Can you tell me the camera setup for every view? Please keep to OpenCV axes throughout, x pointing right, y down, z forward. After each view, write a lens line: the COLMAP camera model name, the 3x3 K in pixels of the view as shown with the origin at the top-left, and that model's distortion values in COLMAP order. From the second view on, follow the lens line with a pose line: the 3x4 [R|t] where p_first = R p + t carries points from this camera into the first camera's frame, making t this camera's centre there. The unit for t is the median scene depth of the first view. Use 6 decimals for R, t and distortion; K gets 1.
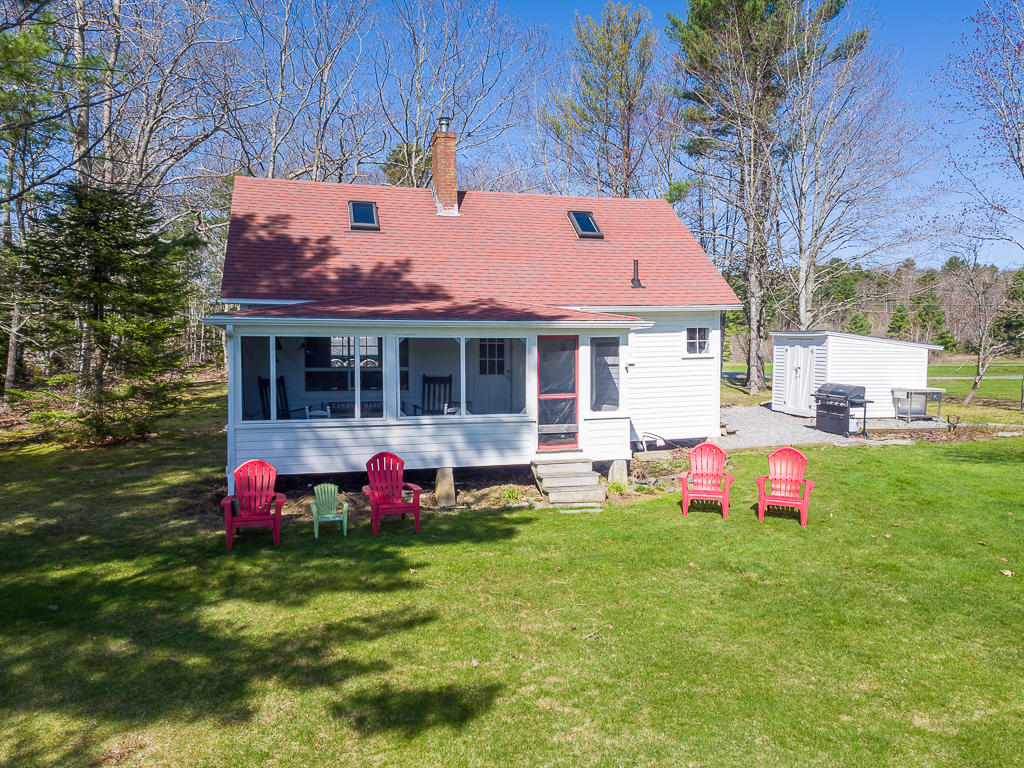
lens RADIAL K [[713.5, 0, 516.5], [0, 713.5, 389.0], [0, 0, 1]] dist [-0.000519, 0.001162]
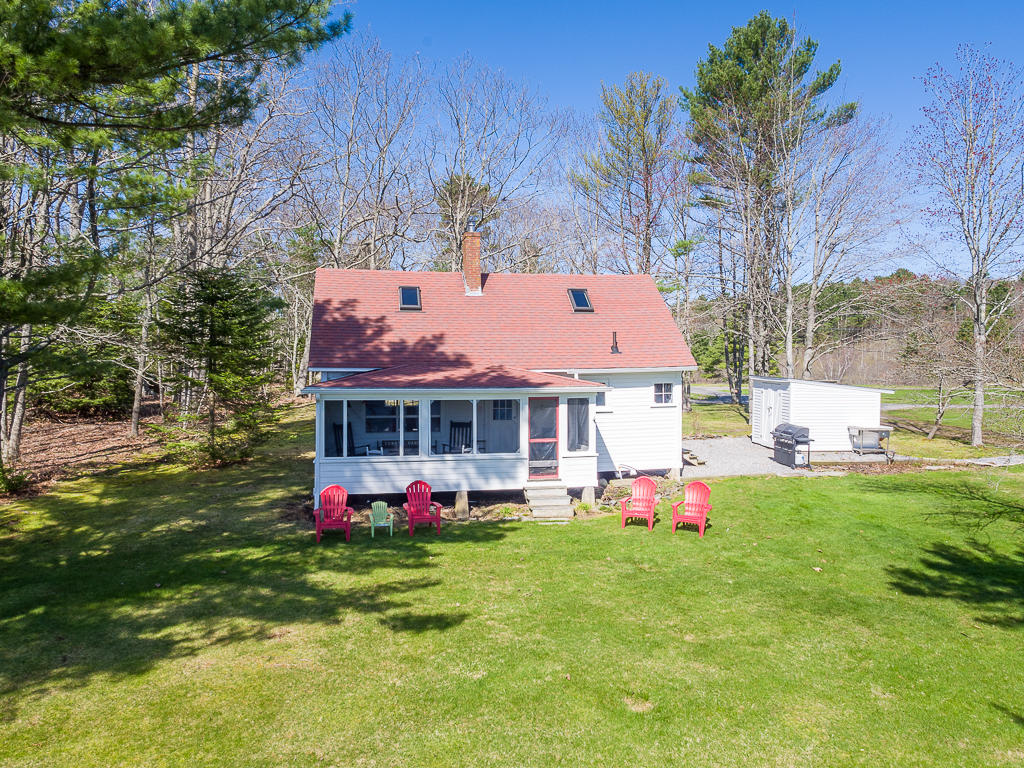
lens RADIAL K [[713.5, 0, 509.6], [0, 713.5, 378.8], [0, 0, 1]] dist [-0.000519, 0.001162]
pose [[0.996437, 0.003644, -0.084257, 0.110732], [-0.006378, 0.999461, -0.032203, -0.065952], [0.084094, 0.032625, 0.995924, -0.404649]]
